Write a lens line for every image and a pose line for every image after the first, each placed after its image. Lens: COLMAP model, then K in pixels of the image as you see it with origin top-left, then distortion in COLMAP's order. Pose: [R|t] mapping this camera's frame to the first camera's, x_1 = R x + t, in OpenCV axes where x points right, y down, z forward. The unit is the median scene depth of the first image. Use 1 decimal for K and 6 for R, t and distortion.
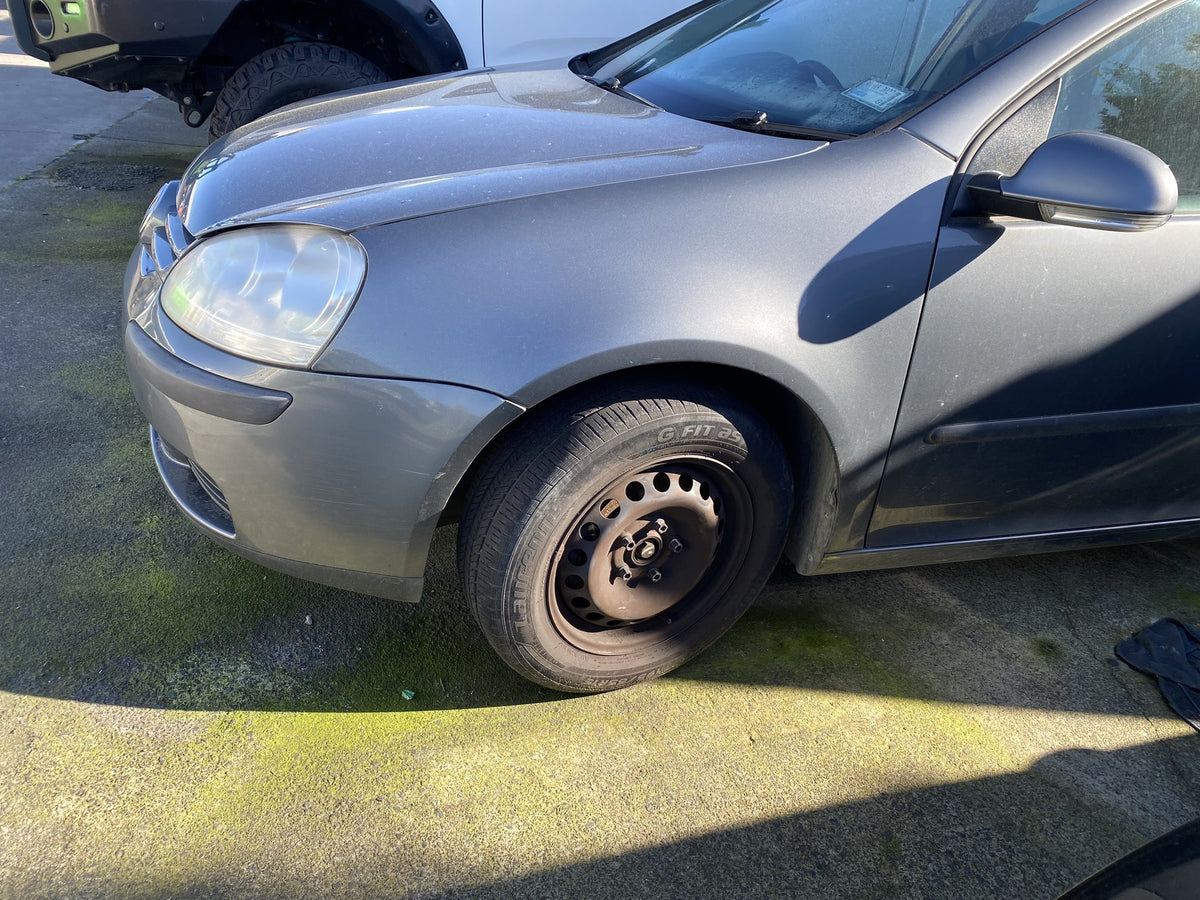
lens RADIAL K [[916.3, 0, 600.3], [0, 916.3, 432.9], [0, 0, 1]] dist [0.012798, -0.021786]
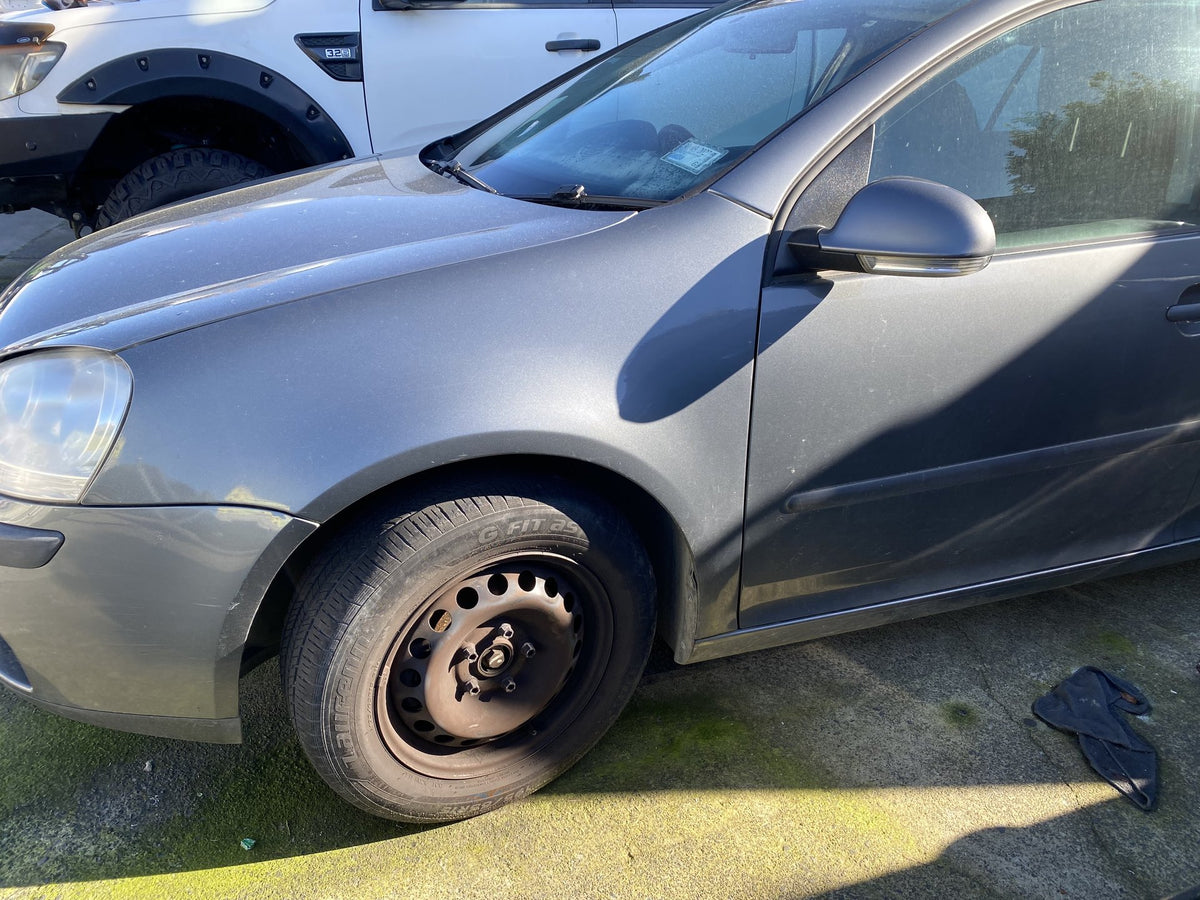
lens RADIAL K [[916.3, 0, 600.3], [0, 916.3, 432.9], [0, 0, 1]] dist [0.012798, -0.021786]
pose [[0.995575, -0.091838, 0.019898, 0.157641], [0.093019, 0.993198, -0.070034, -0.022611], [-0.013331, 0.071575, 0.997346, 0.061561]]
